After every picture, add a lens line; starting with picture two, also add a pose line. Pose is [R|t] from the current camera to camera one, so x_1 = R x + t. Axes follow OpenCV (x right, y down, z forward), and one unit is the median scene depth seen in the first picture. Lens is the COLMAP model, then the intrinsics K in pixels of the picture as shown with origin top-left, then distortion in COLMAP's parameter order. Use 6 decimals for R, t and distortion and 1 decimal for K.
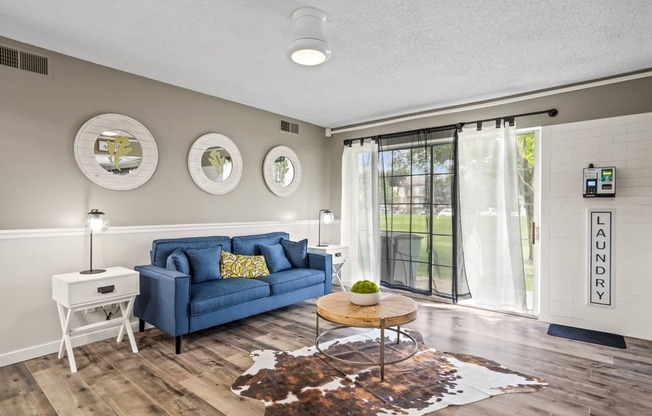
lens RADIAL K [[351.6, 0, 326.0], [0, 351.6, 208.0], [0, 0, 1]] dist [-0.015868, -0.000330]
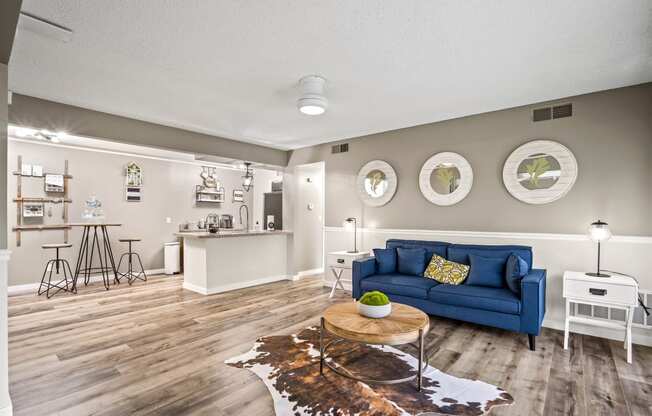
lens RADIAL K [[306.9, 0, 325.0], [0, 306.9, 216.9], [0, 0, 1]] dist [-0.066736, -0.000143]
pose [[-0.022421, -0.005853, -0.999731, 0.703308], [-0.001532, 0.999982, -0.005820, 0.004692], [0.999747, 0.001401, -0.022429, 0.653164]]
